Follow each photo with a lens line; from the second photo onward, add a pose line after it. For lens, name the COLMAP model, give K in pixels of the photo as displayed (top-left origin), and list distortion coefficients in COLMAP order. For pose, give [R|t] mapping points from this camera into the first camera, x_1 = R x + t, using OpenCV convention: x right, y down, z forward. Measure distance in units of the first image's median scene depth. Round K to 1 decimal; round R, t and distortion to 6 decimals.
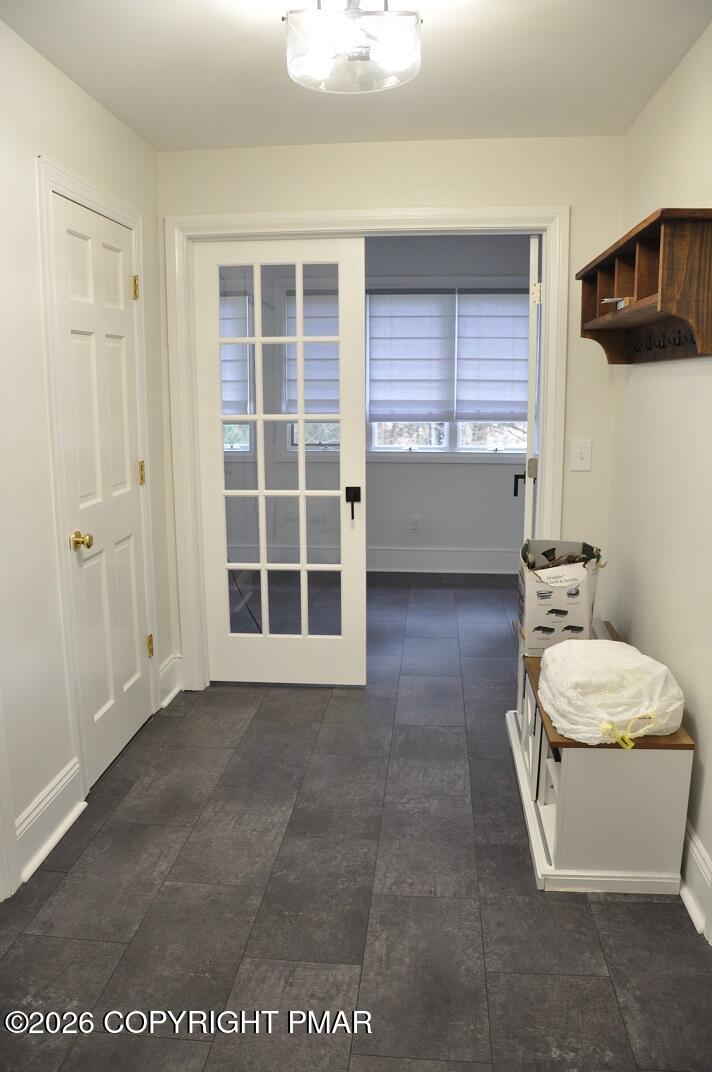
lens RADIAL K [[837.5, 0, 356.0], [0, 837.5, 536.0], [0, 0, 1]] dist [-0.110687, 0.001084]
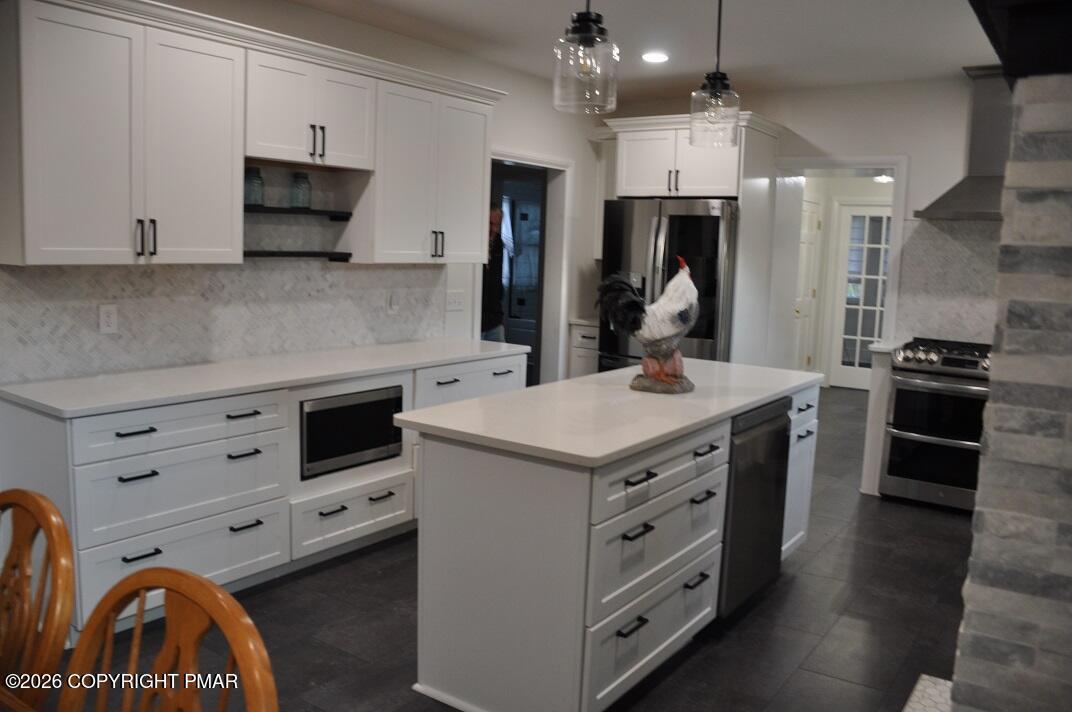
lens RADIAL K [[837.5, 0, 524.4], [0, 837.5, 353.3], [0, 0, 1]] dist [-0.110687, 0.001084]
pose [[0.860469, 0.093481, -0.500854, 0.259590], [-0.134480, 0.989834, -0.046291, 0.329999], [0.491435, 0.107187, 0.864293, -1.569297]]
